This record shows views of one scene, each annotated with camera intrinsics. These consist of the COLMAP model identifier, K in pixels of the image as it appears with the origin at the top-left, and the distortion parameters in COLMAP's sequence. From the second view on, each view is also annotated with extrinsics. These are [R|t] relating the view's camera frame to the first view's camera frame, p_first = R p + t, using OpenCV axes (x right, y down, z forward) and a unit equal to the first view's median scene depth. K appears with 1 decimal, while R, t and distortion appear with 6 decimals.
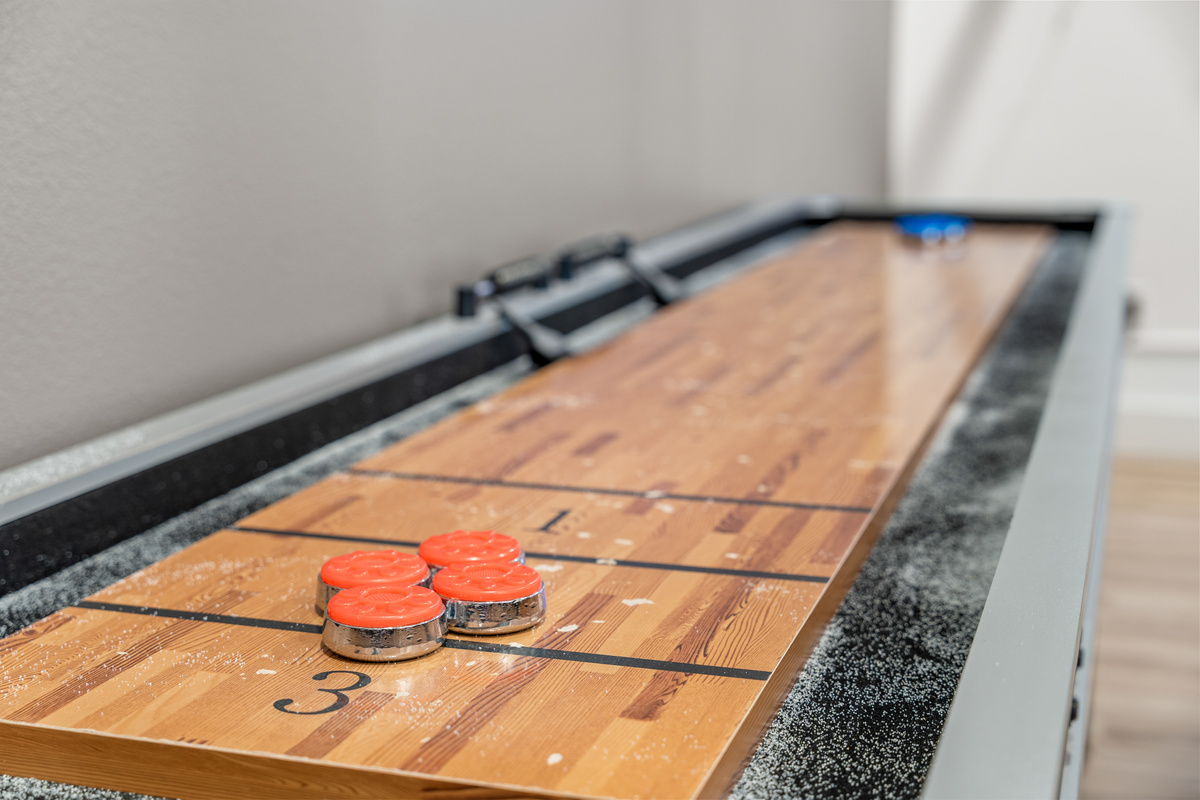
lens RADIAL K [[1658.7, 0, 600.3], [0, 1658.7, 400.0], [0, 0, 1]] dist [-0.003306, 0.001855]
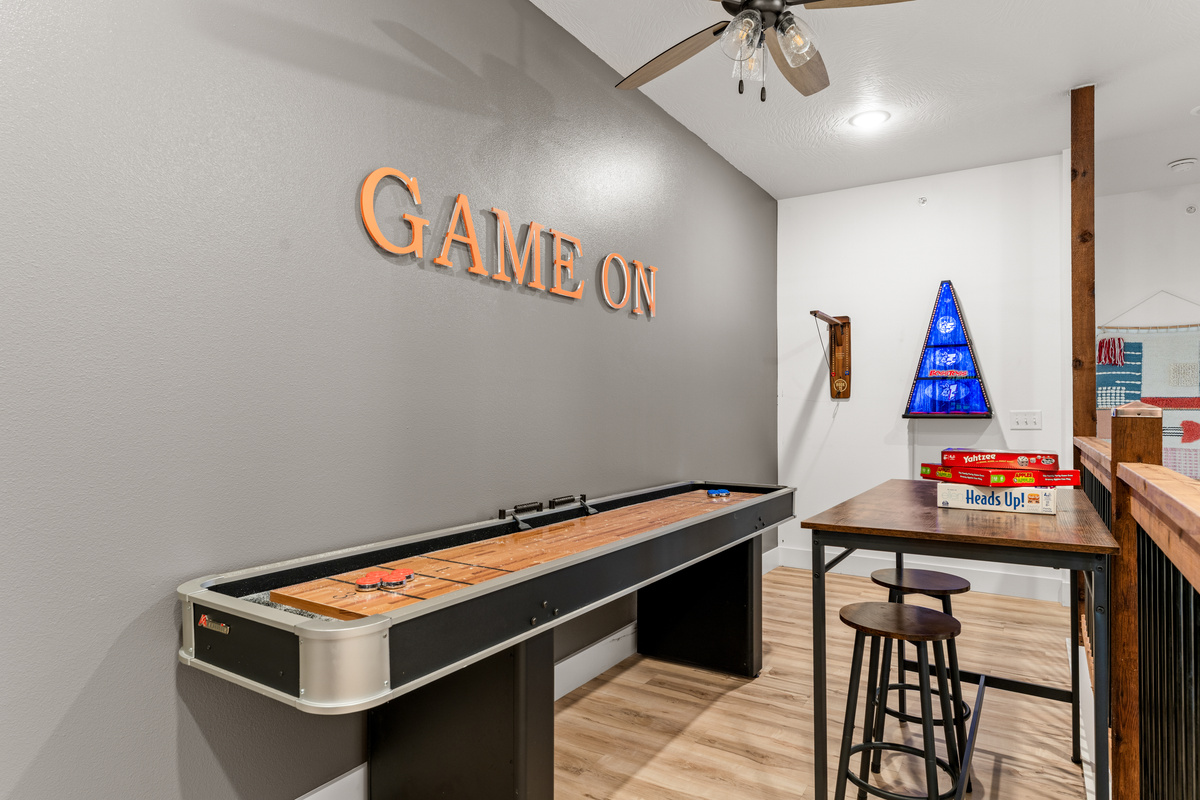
lens RADIAL K [[679.7, 0, 600.0], [0, 679.7, 400.0], [0, 0, 1]] dist [-0.002662, -0.000282]
pose [[0.967540, 0.007731, -0.252600, 0.636501], [-0.061691, 0.976518, -0.206412, -0.012760], [0.245073, 0.215295, 0.945297, -0.503889]]
